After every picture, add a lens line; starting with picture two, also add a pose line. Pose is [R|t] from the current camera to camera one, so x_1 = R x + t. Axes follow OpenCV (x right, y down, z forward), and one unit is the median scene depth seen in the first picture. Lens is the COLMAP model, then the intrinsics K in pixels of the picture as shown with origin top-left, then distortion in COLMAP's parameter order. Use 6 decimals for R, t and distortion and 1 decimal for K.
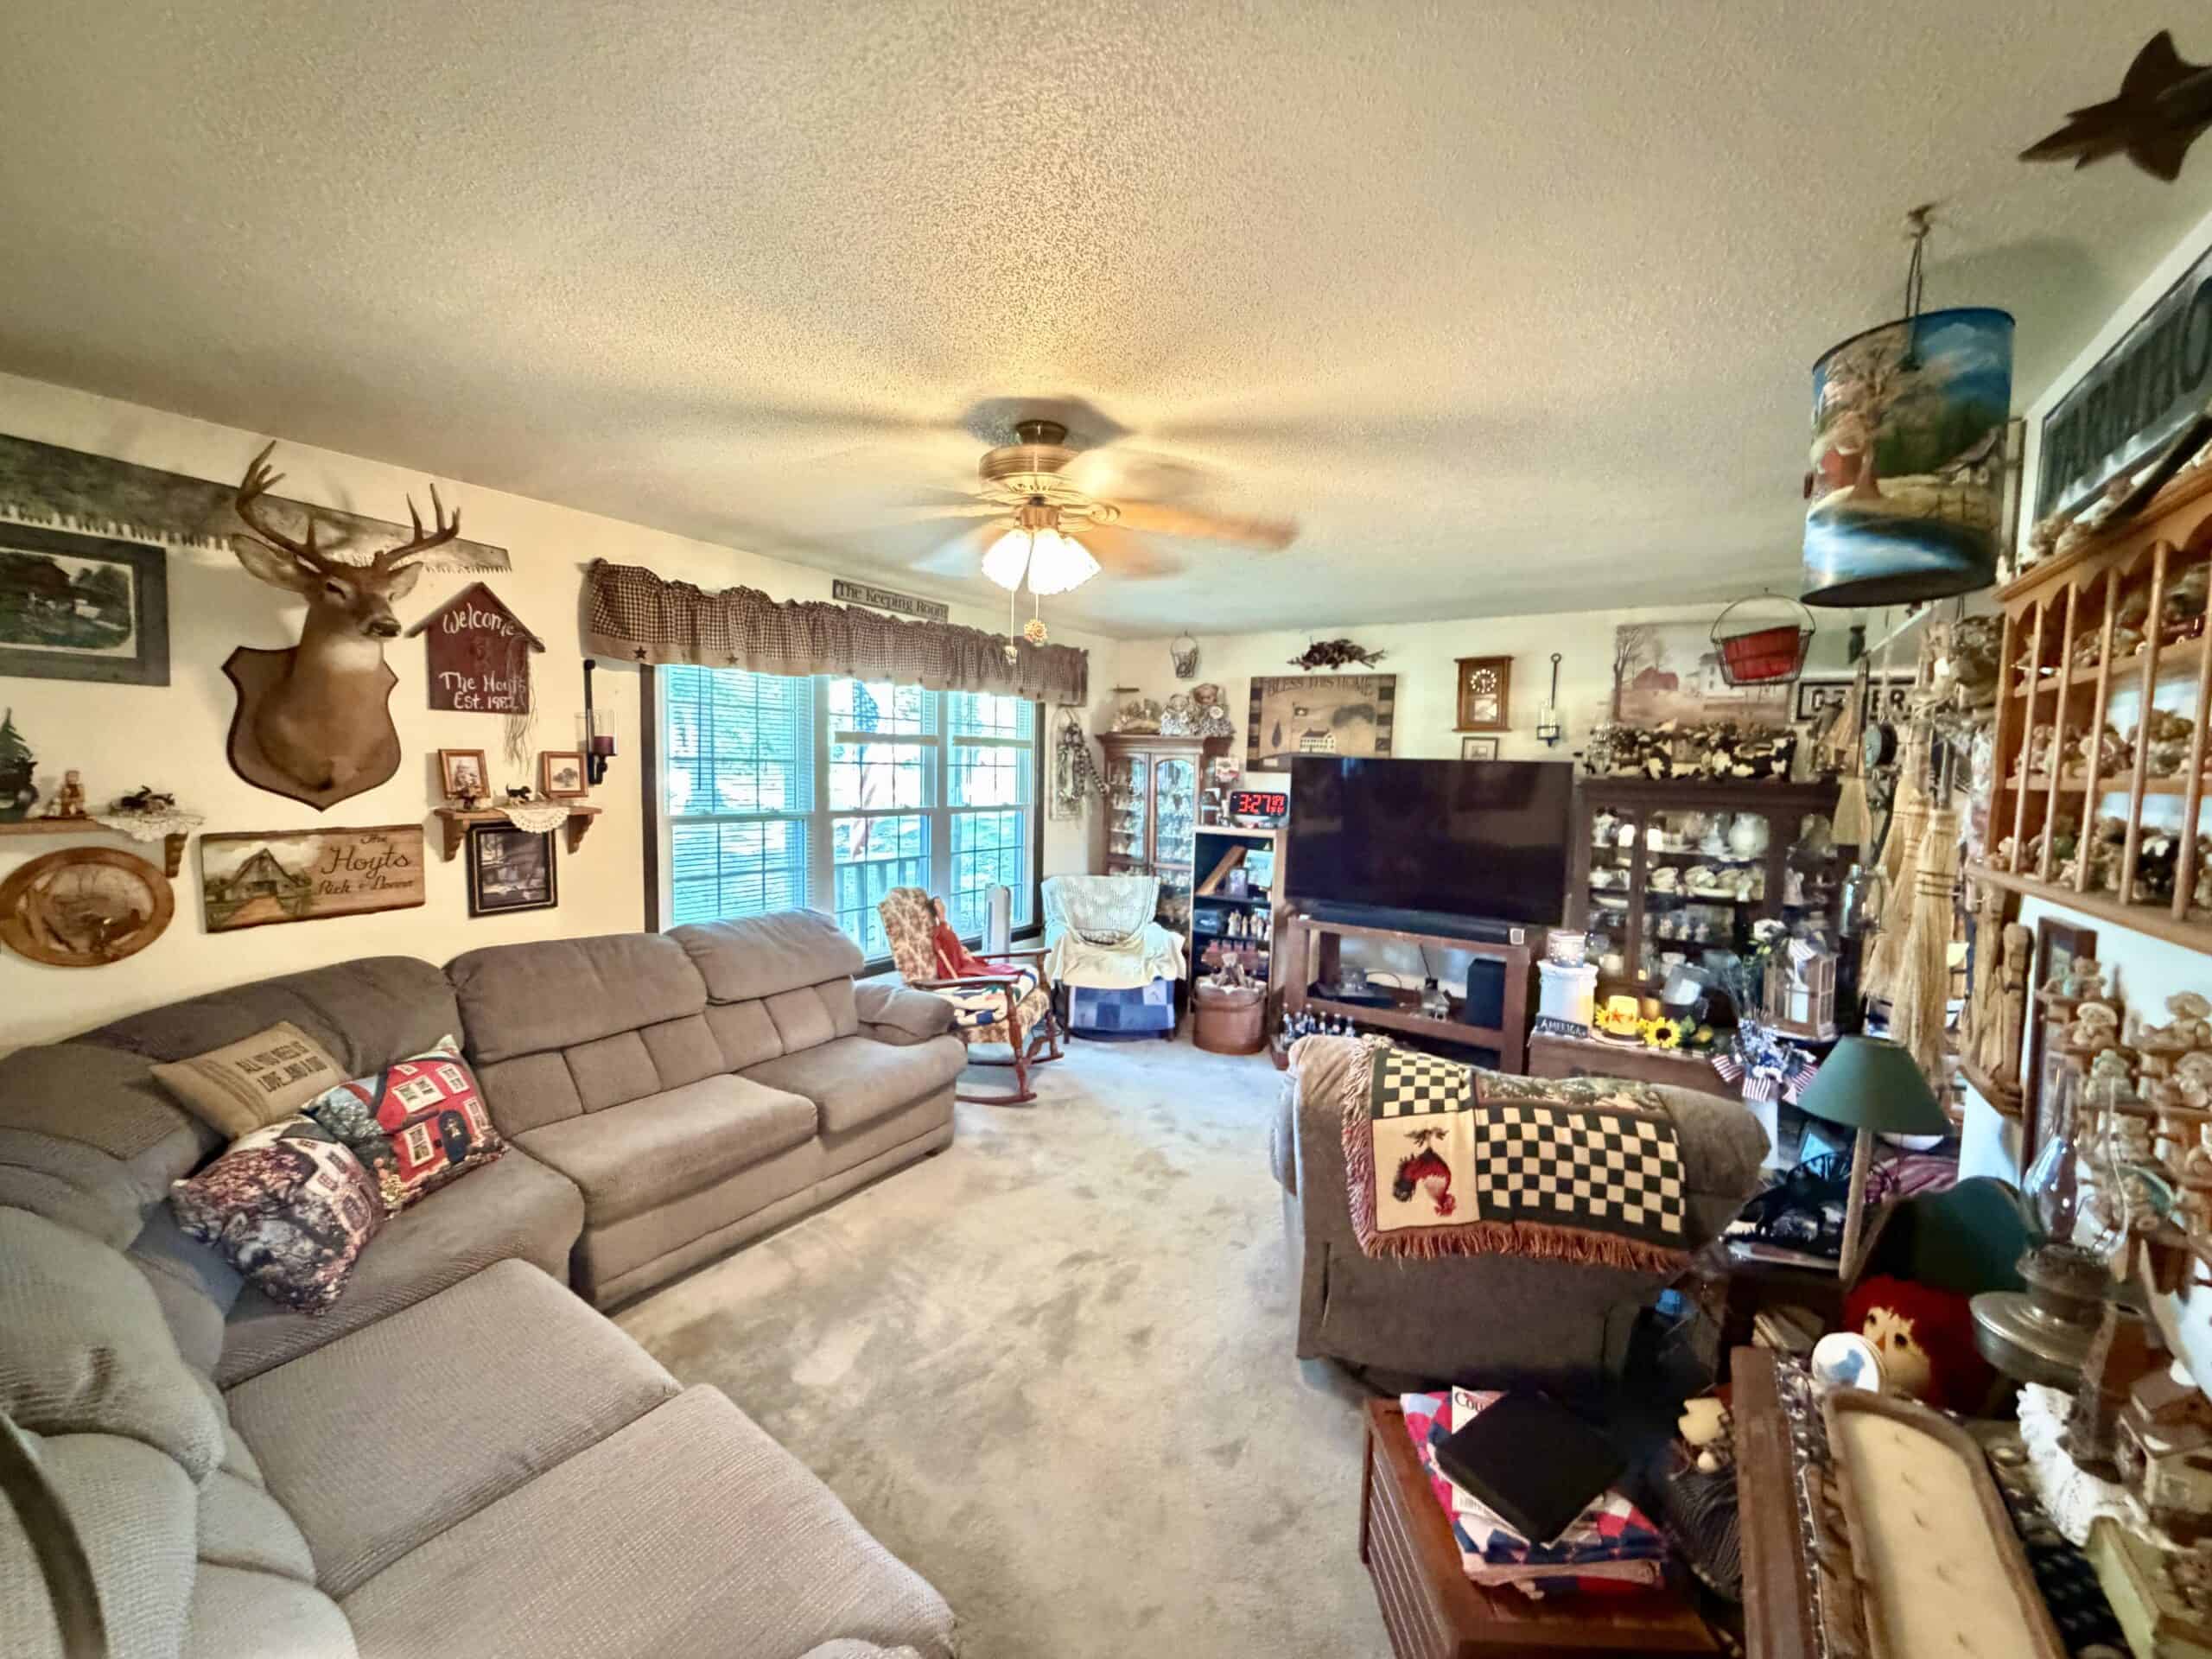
lens RADIAL K [[880.8, 0, 1100.1], [0, 880.8, 825.1], [0, 0, 1]] dist [0.001060, -0.000142]
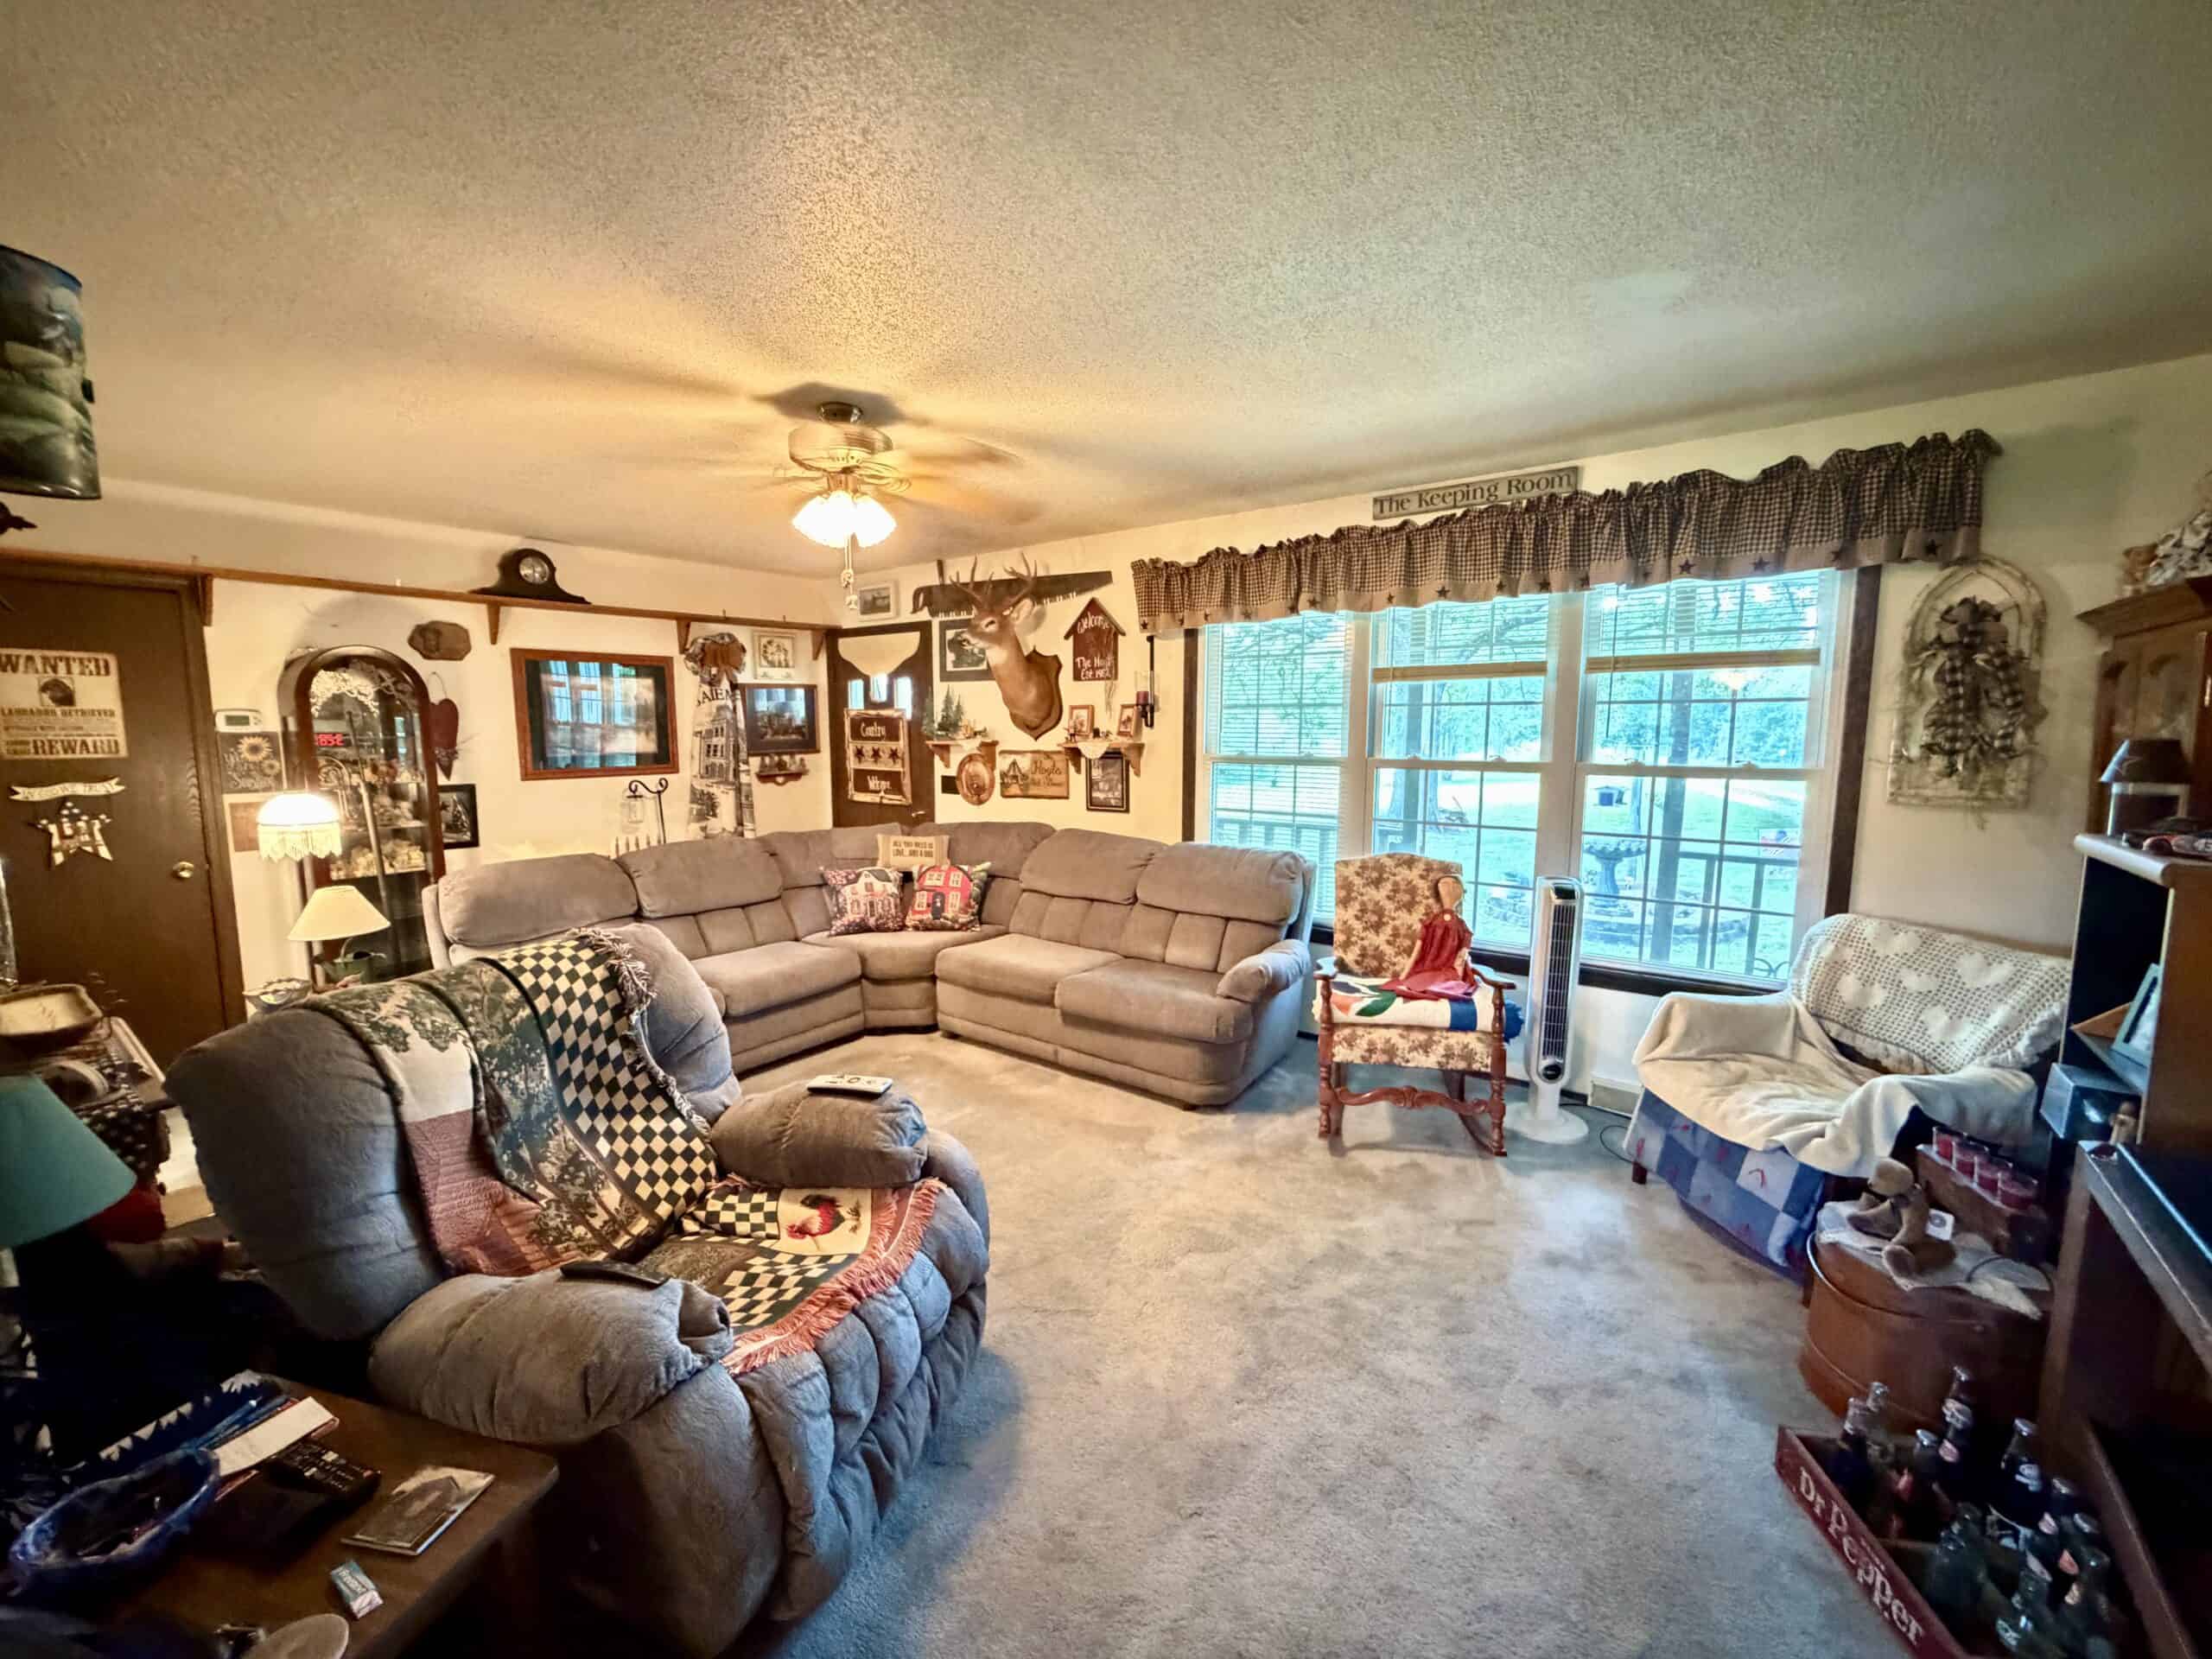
lens RADIAL K [[880.8, 0, 1095.0], [0, 880.8, 829.3], [0, 0, 1]] dist [0.001060, -0.000142]
pose [[-0.055518, 0.090804, -0.994320, 0.868105], [-0.070879, 0.992985, 0.094639, -0.013903], [0.995939, 0.075730, -0.048692, 1.082344]]
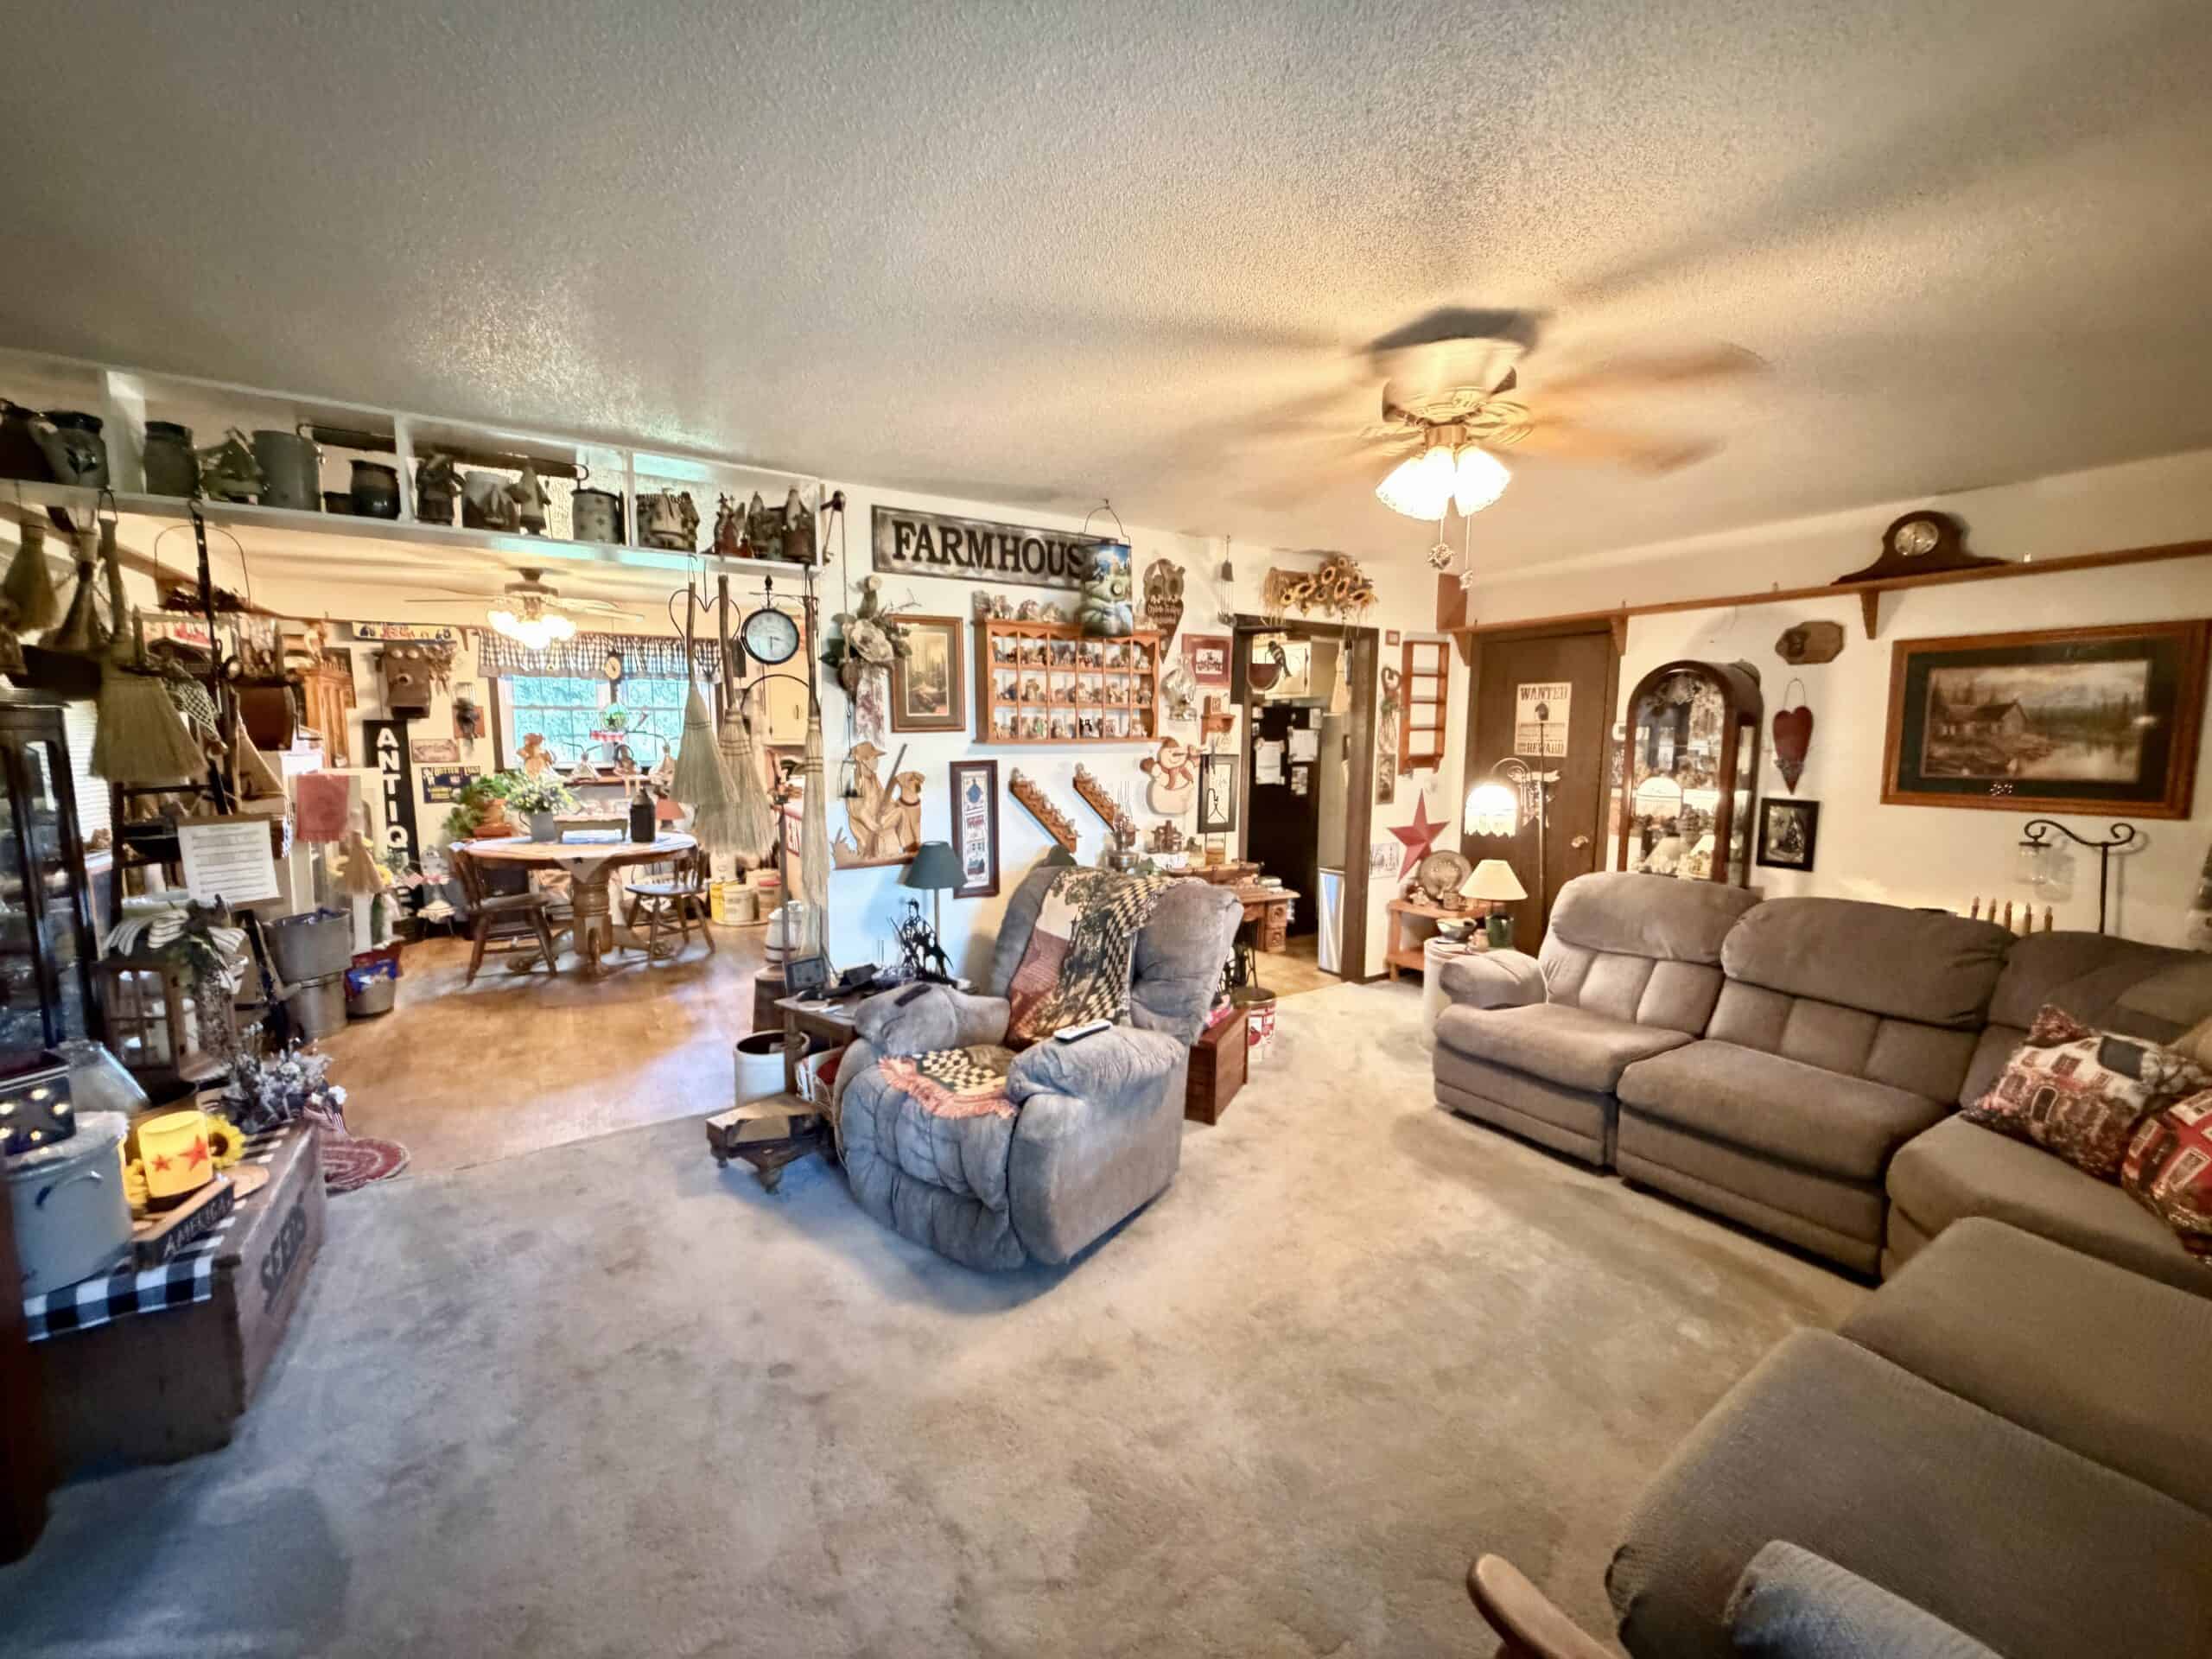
lens RADIAL K [[880.8, 0, 1090.1], [0, 880.8, 829.8], [0, 0, 1]] dist [0.001060, -0.000142]
pose [[-0.911682, -0.076472, 0.403718, -0.090055], [0.001241, 0.982012, 0.188815, -0.082362], [-0.410895, 0.172640, -0.895187, 1.589584]]
